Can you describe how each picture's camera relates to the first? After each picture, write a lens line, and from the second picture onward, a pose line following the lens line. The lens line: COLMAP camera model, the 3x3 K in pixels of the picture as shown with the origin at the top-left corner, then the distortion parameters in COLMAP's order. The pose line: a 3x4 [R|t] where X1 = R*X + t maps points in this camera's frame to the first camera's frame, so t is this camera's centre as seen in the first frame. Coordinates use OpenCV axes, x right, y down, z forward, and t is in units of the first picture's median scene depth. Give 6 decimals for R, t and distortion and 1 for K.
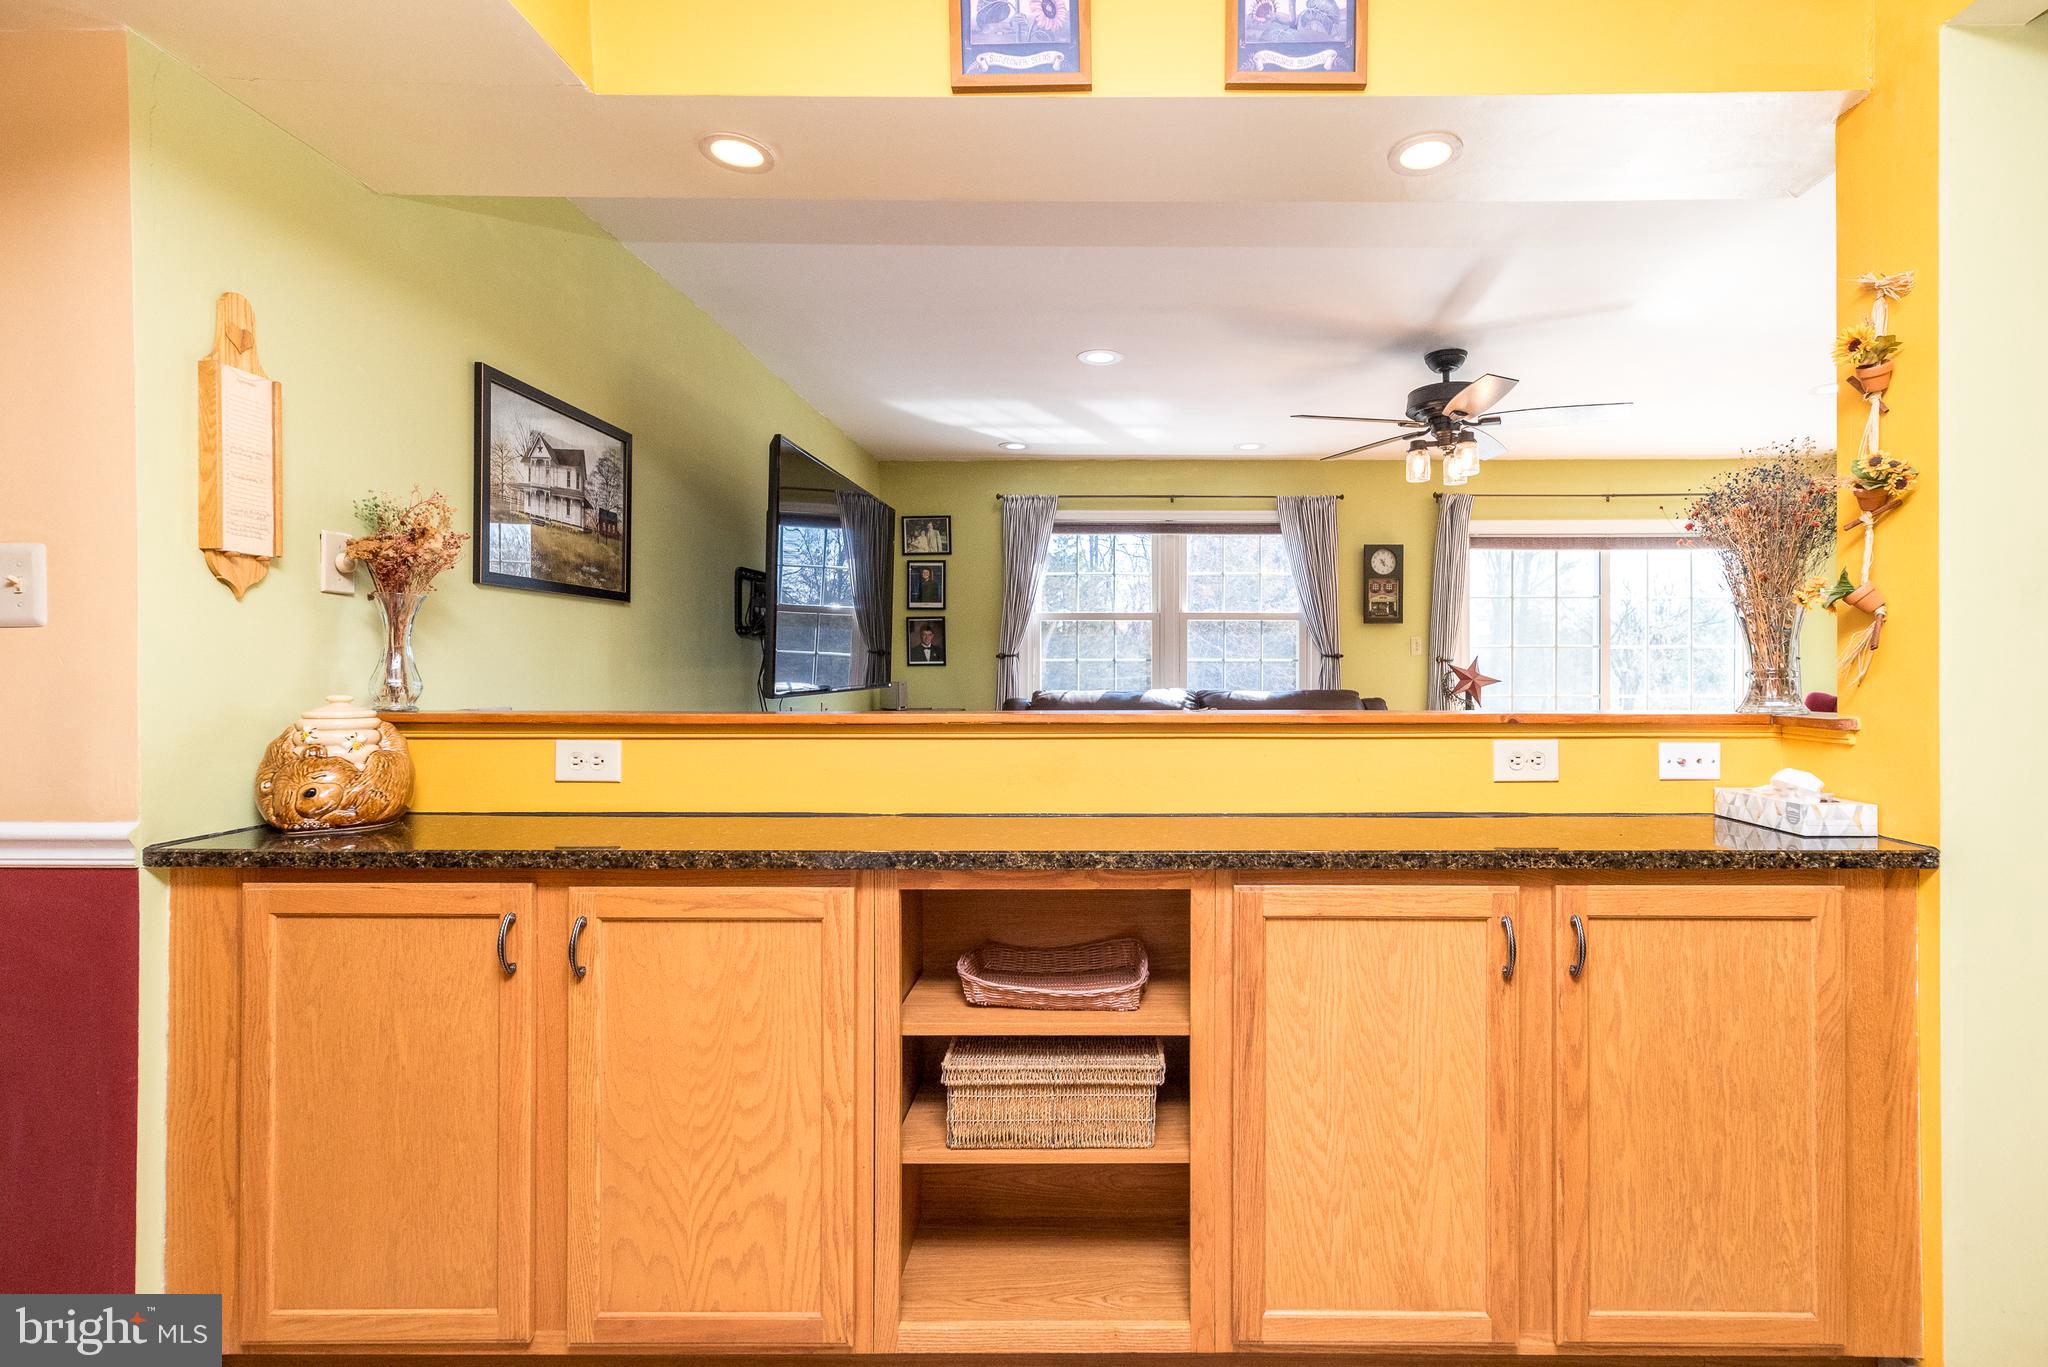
lens RADIAL K [[992.1, 0, 1029.1], [0, 992.1, 660.3], [0, 0, 1]] dist [0.000228, 0.000004]
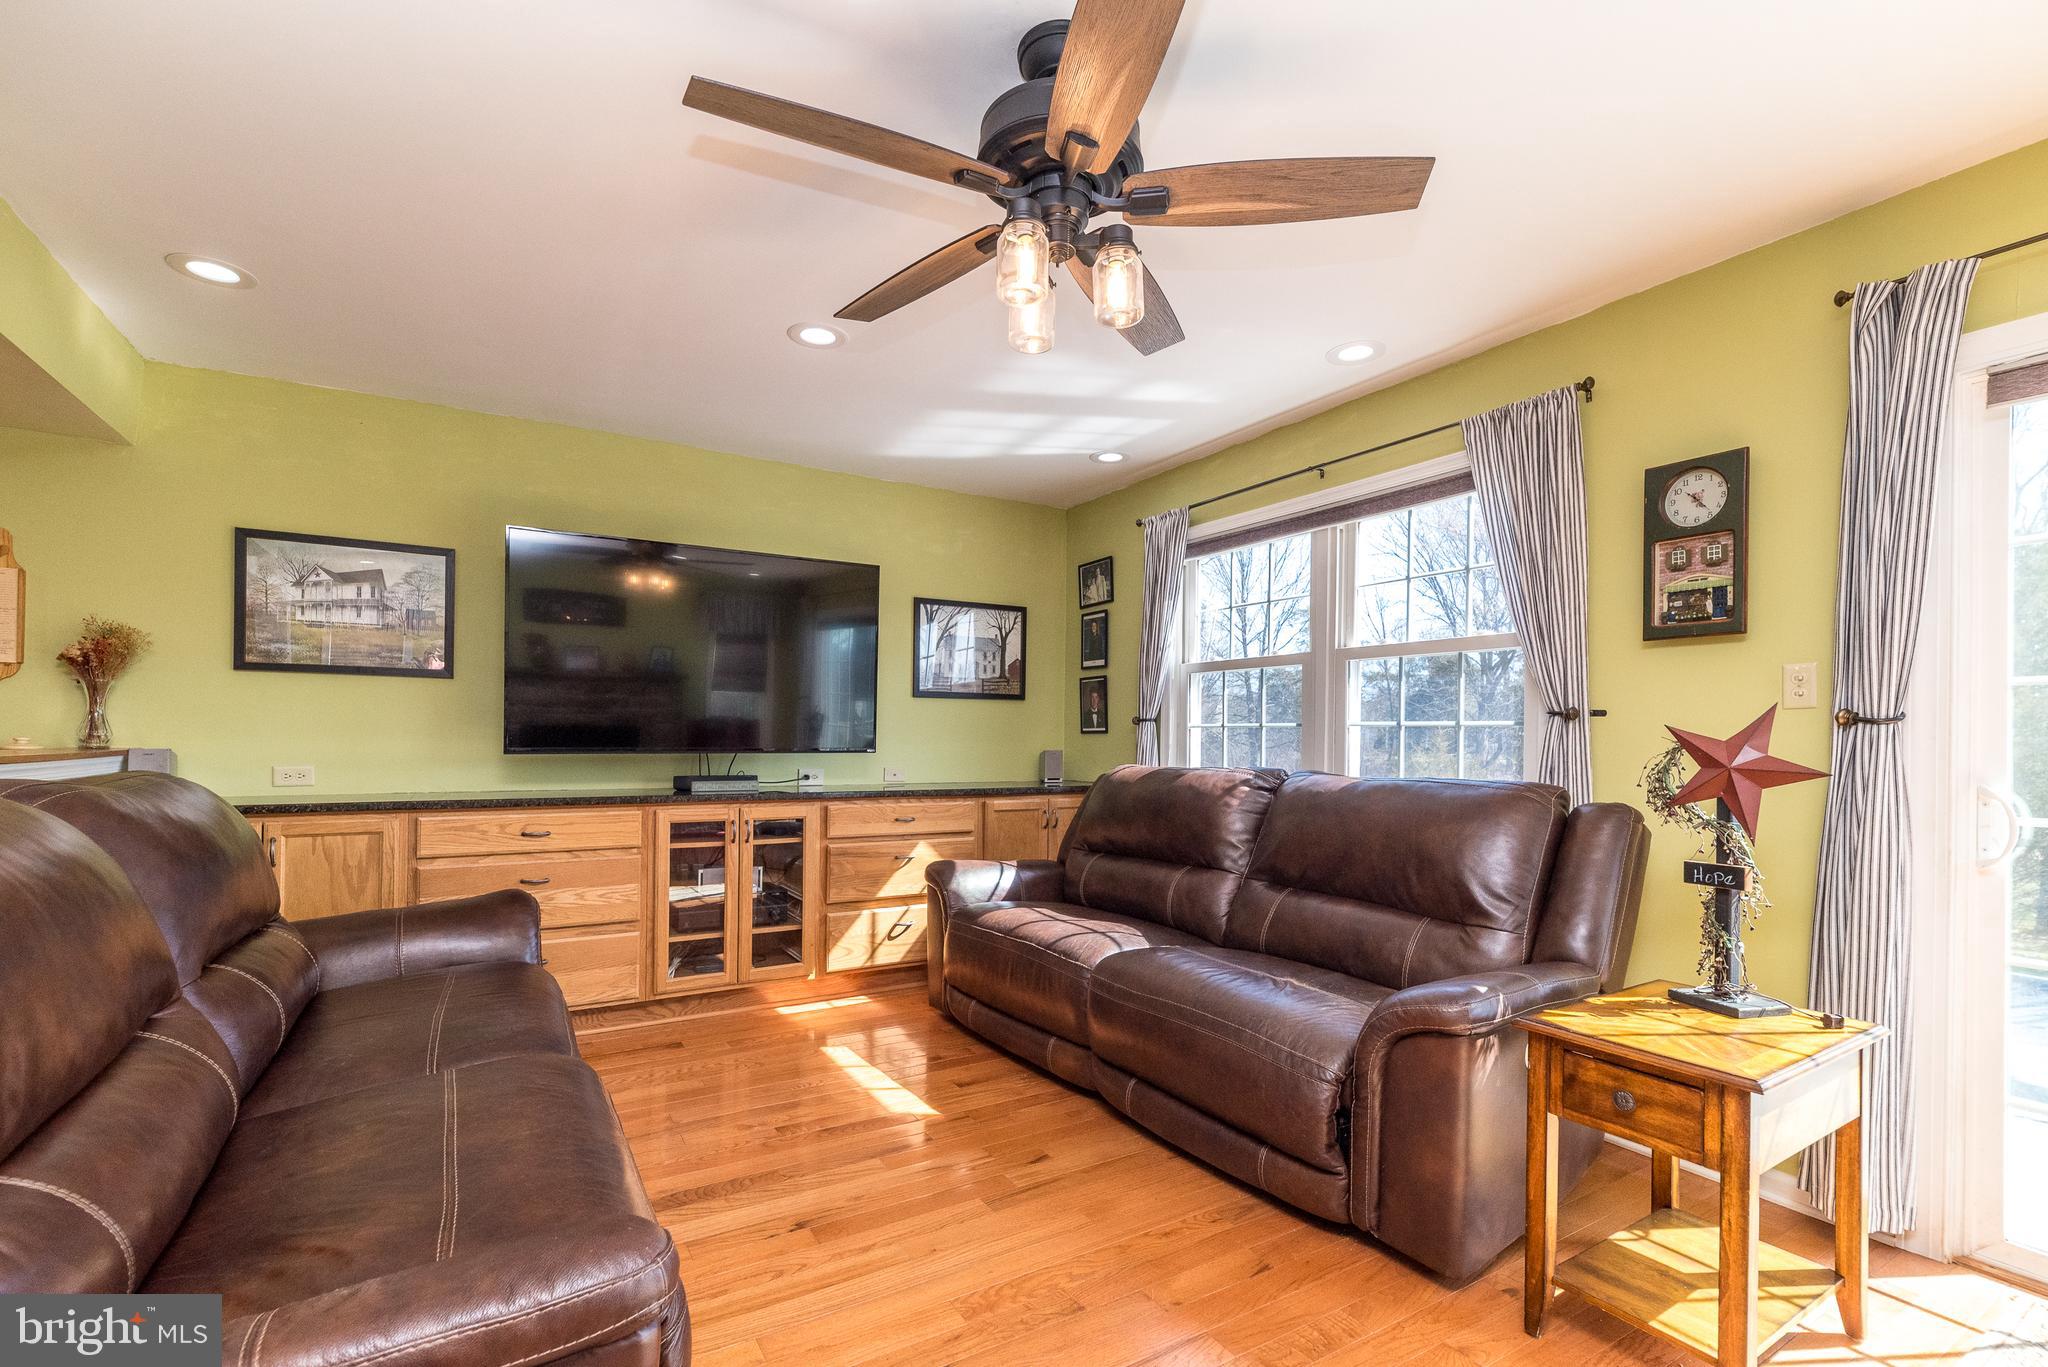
lens RADIAL K [[895.0, 0, 1025.7], [0, 895.0, 710.0], [0, 0, 1]] dist [0.000689, 0.000003]
pose [[0.530960, -0.020317, -0.847153, 0.533544], [-0.005406, 0.999611, -0.027361, 0.007039], [0.847380, 0.019107, 0.530643, 0.542091]]
